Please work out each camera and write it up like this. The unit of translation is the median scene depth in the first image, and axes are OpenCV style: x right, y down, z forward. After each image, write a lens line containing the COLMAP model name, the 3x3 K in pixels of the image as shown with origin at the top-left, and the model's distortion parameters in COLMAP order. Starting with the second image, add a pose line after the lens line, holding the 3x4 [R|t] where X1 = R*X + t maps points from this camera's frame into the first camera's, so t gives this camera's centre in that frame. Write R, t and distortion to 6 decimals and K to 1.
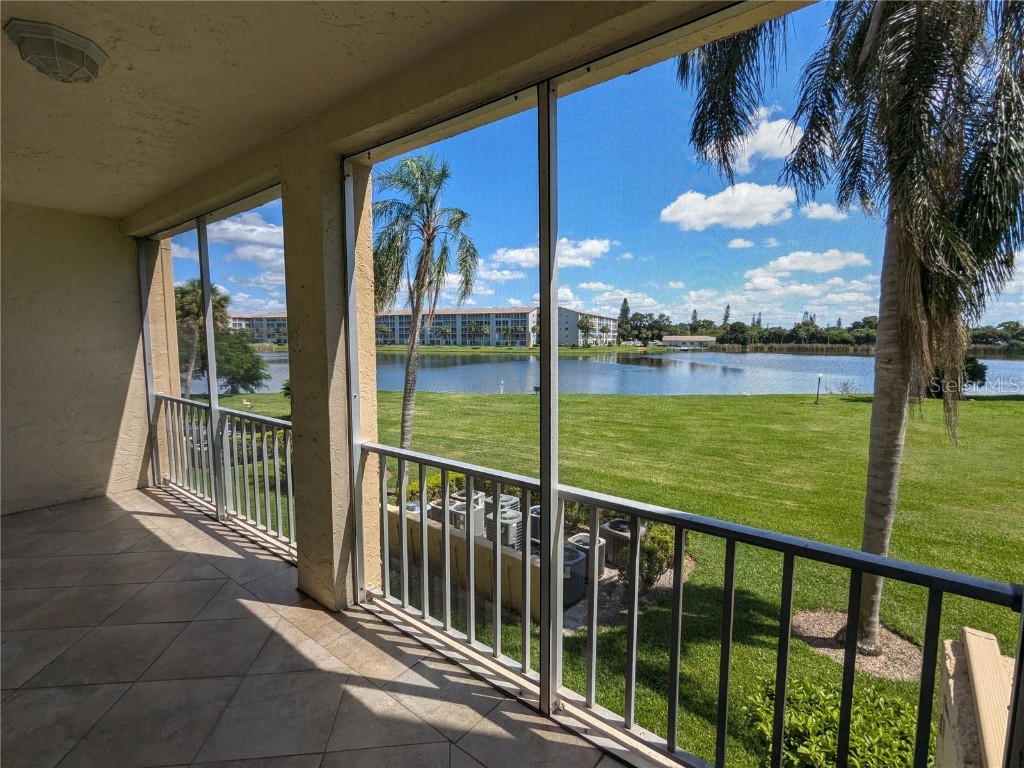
lens RADIAL K [[477.4, 0, 512.0], [0, 477.4, 384.0], [0, 0, 1]] dist [0.022364, -0.000053]
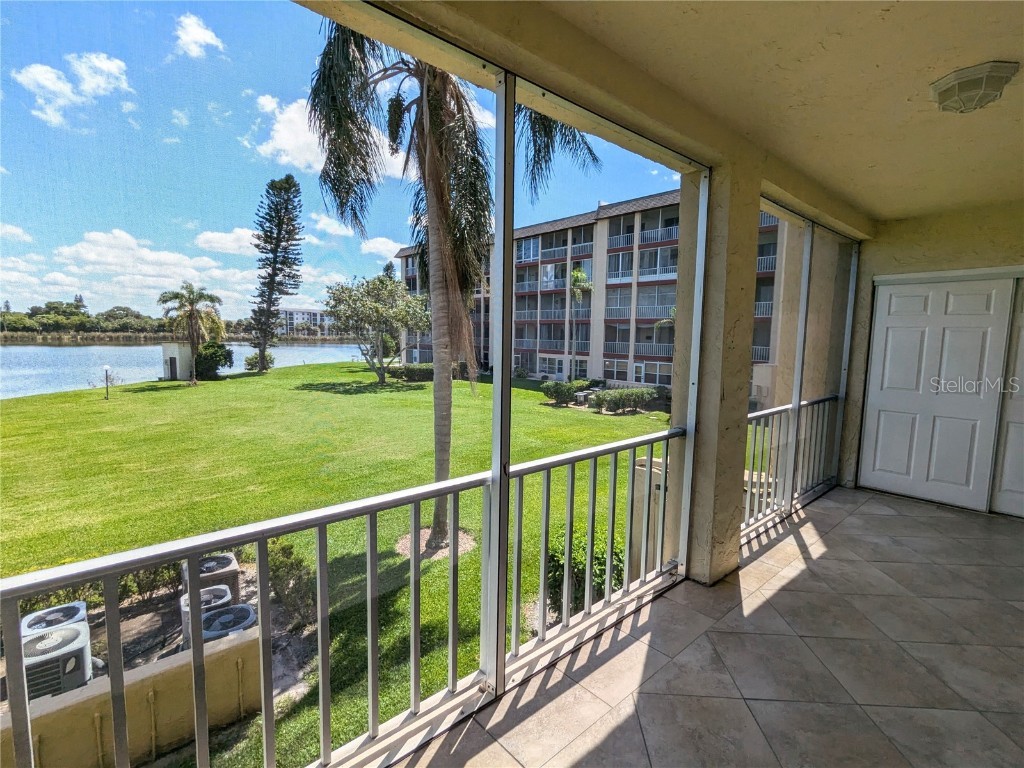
lens RADIAL K [[483.7, 0, 512.0], [0, 483.7, 384.0], [0, 0, 1]] dist [-0.003668, -0.000238]
pose [[0.176317, -0.102784, 0.978952, -1.141189], [0.078690, 0.992822, 0.090068, -0.080462], [-0.981183, 0.061153, 0.183139, 0.948885]]
